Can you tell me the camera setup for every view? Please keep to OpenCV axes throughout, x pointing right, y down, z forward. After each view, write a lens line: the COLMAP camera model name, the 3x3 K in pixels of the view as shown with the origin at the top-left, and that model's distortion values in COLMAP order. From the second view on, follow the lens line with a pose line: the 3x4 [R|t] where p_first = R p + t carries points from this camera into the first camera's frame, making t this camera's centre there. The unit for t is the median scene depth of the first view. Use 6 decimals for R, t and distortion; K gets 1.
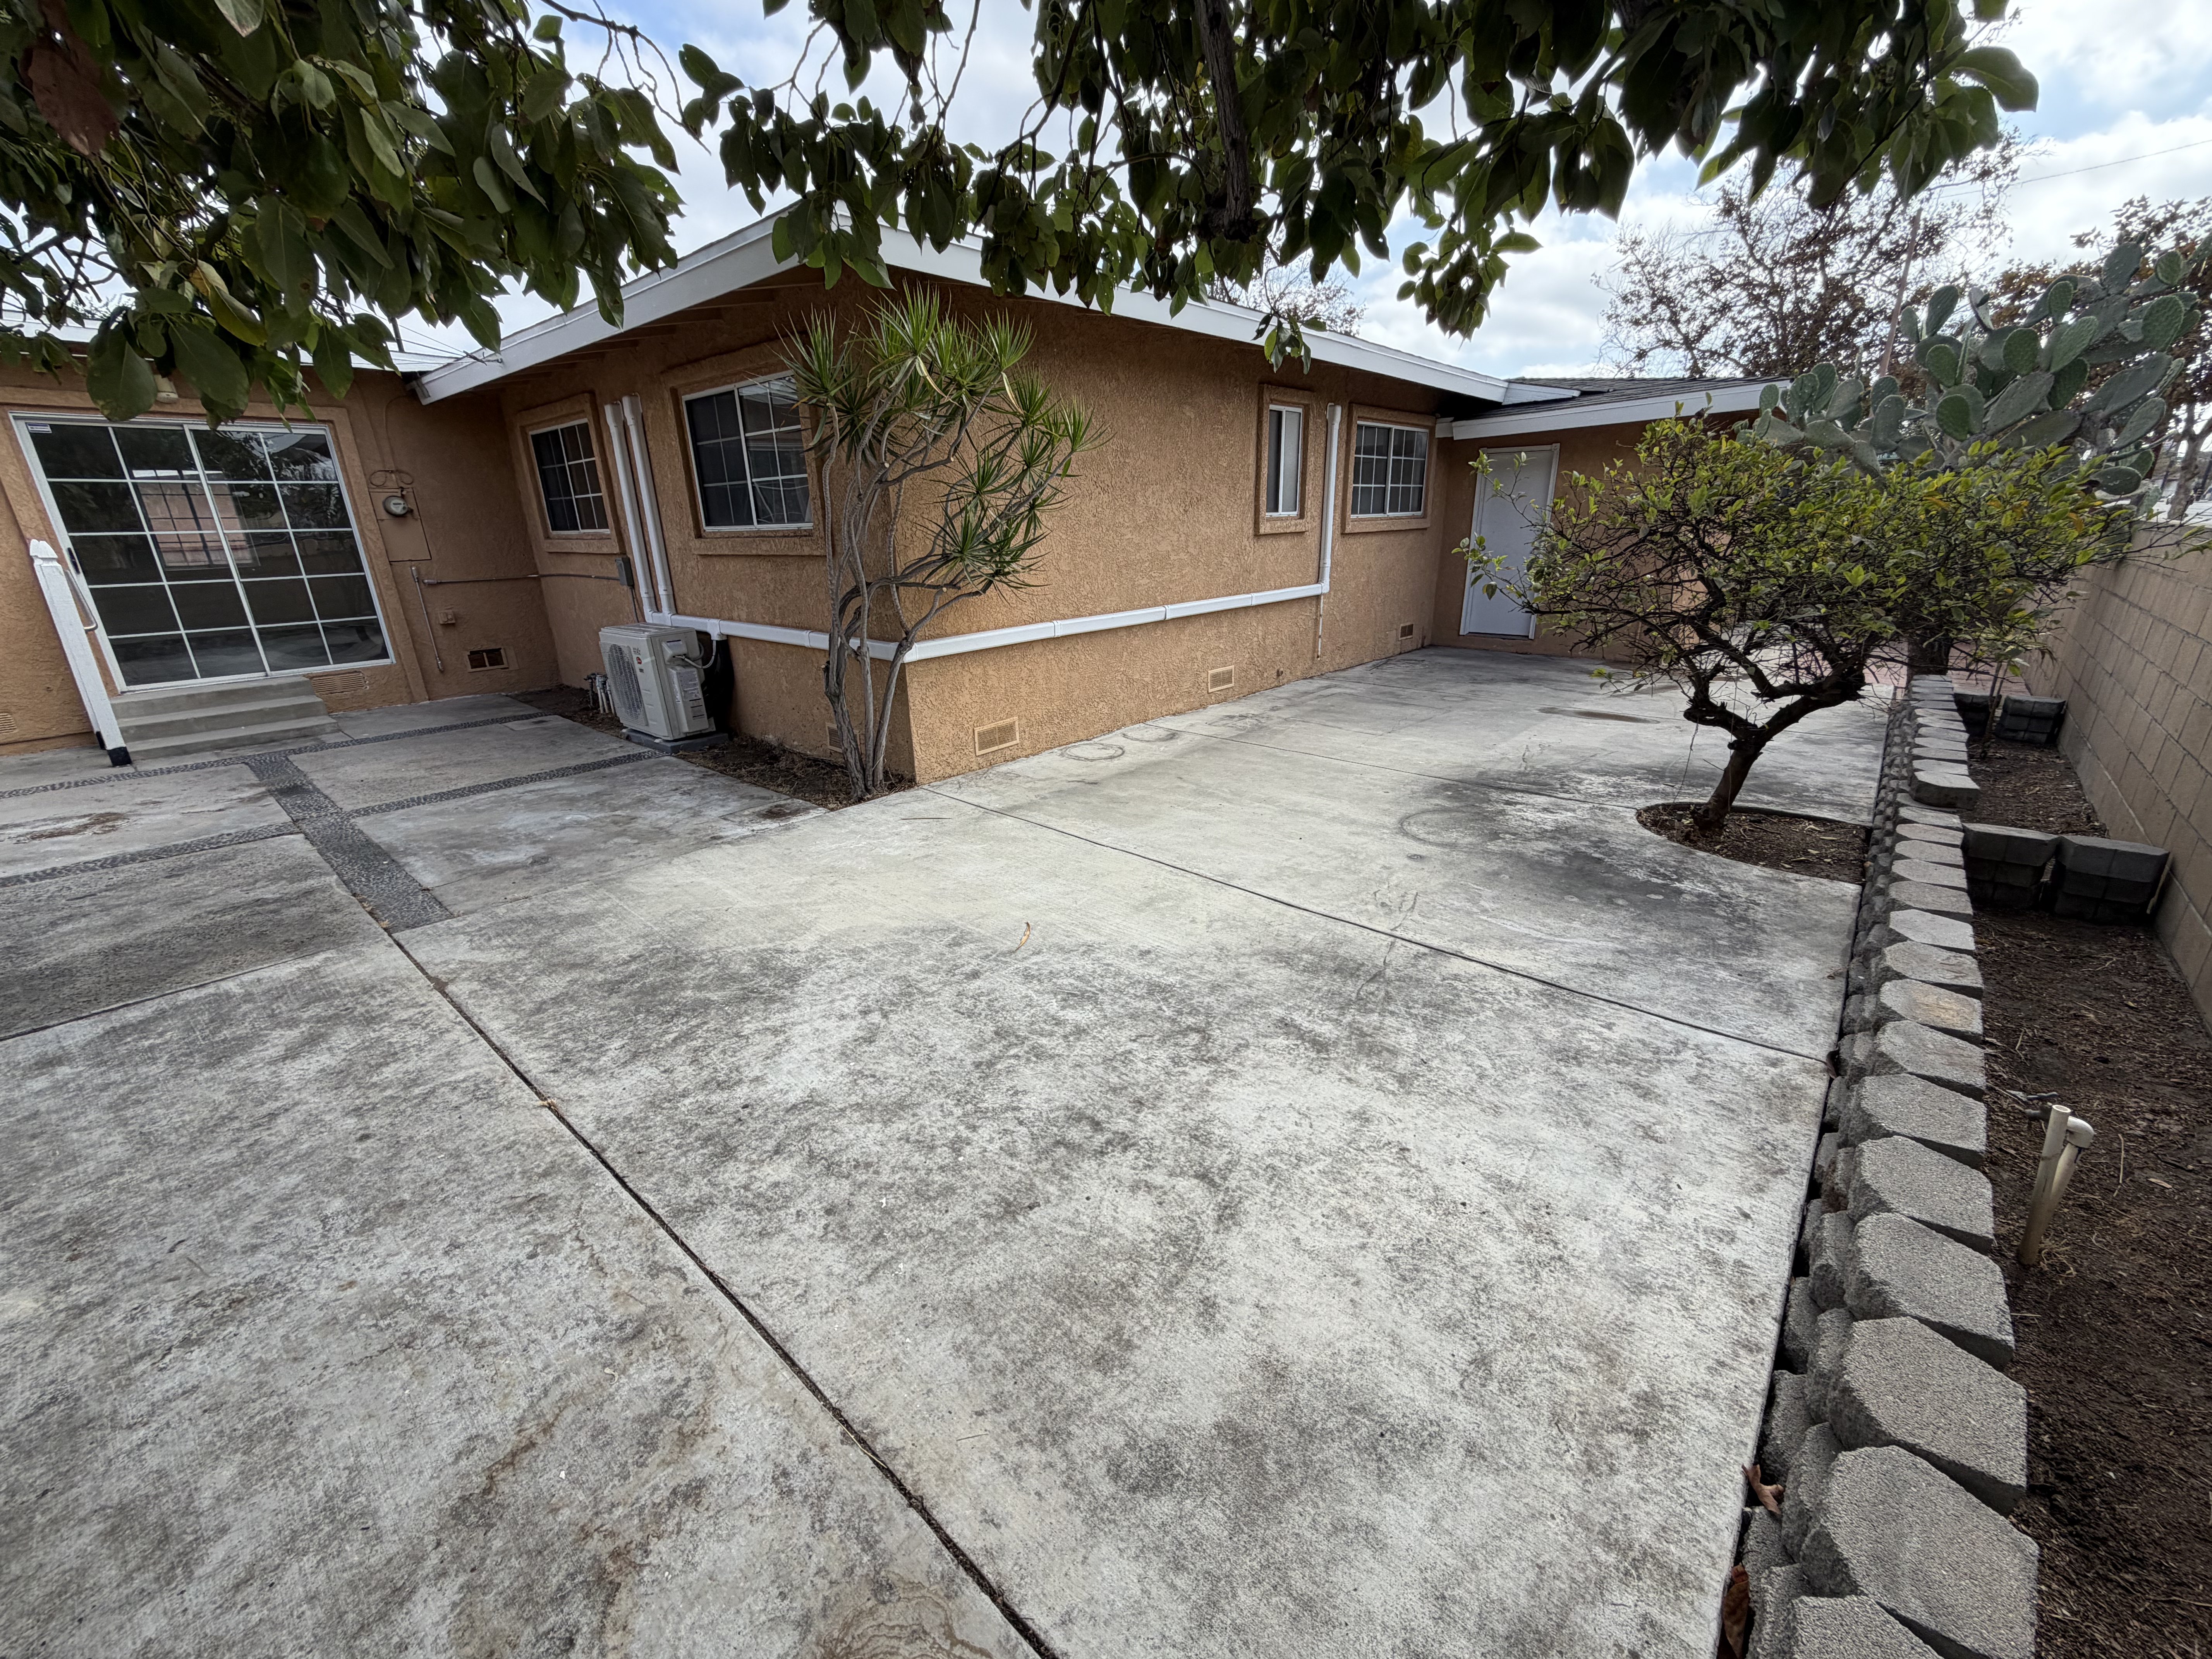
lens RADIAL K [[879.9, 0, 1104.0], [0, 879.9, 823.4], [0, 0, 1]] dist [0.001210, 0.000150]
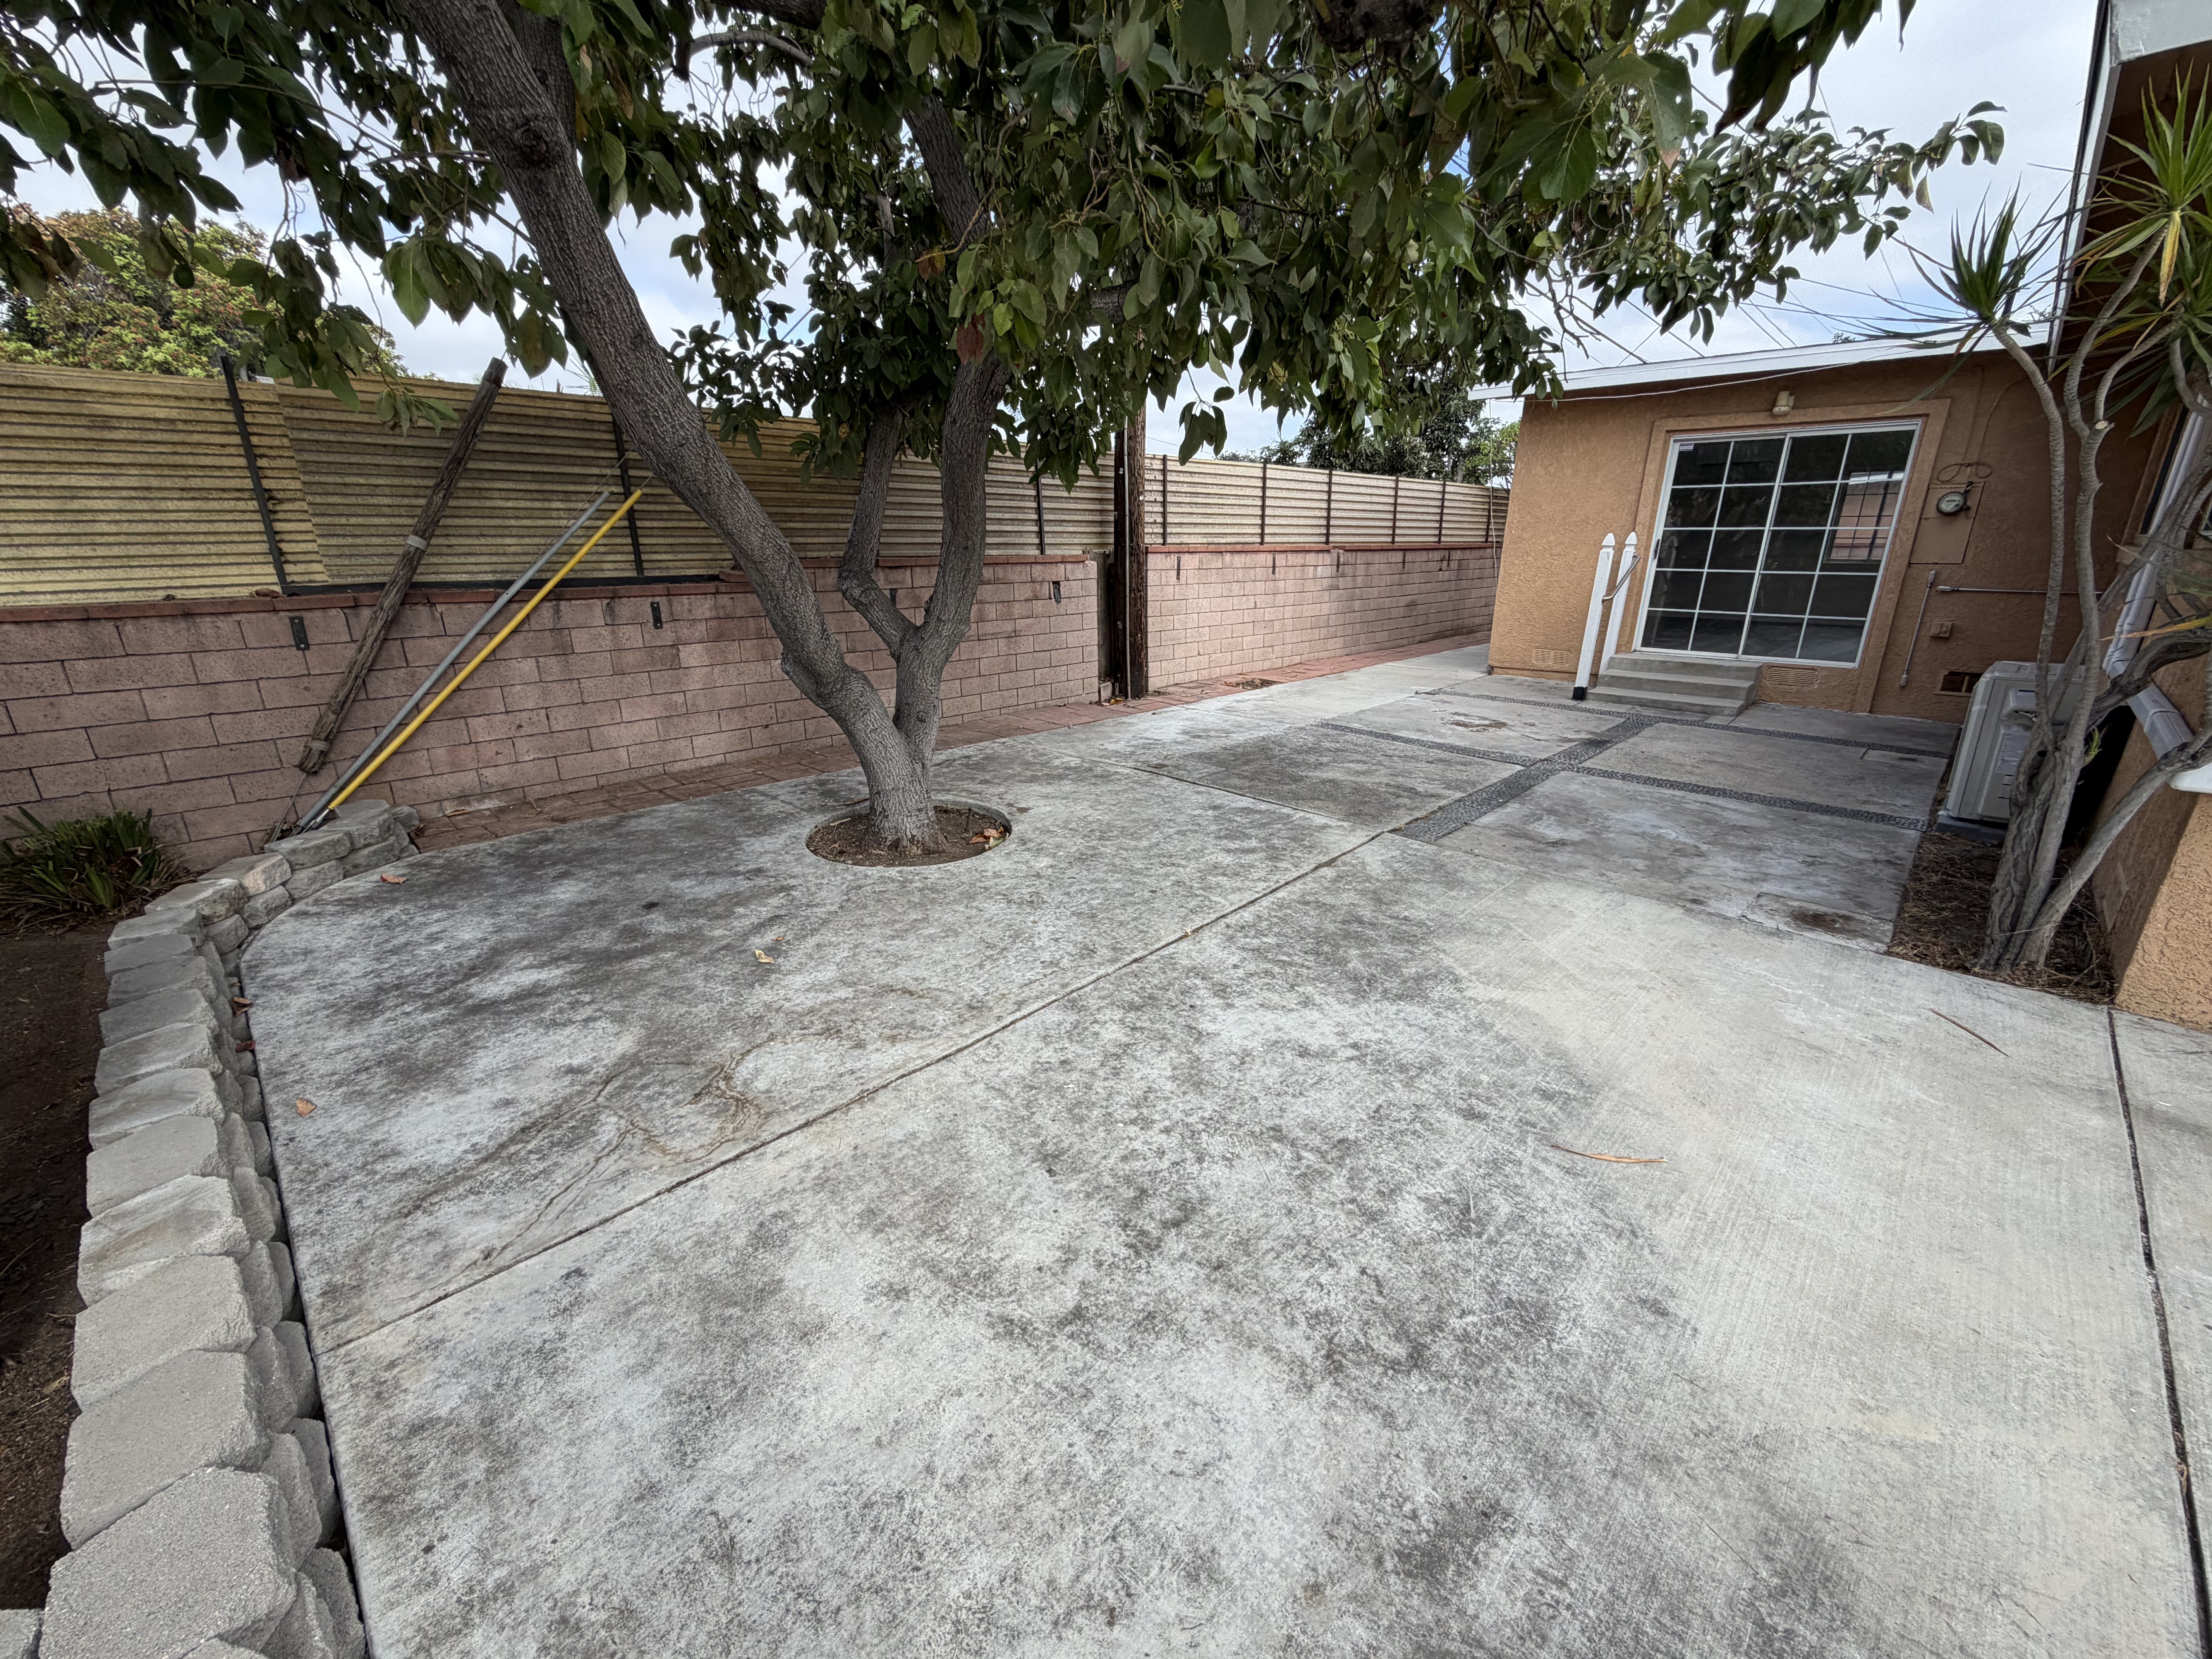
lens RADIAL K [[879.9, 0, 1106.7], [0, 879.9, 835.4], [0, 0, 1]] dist [0.001210, 0.000150]
pose [[-0.048374, 0.342498, -0.938272, 0.523744], [-0.328395, 0.881696, 0.338777, -0.206311], [0.943301, 0.324512, 0.069824, 0.581322]]
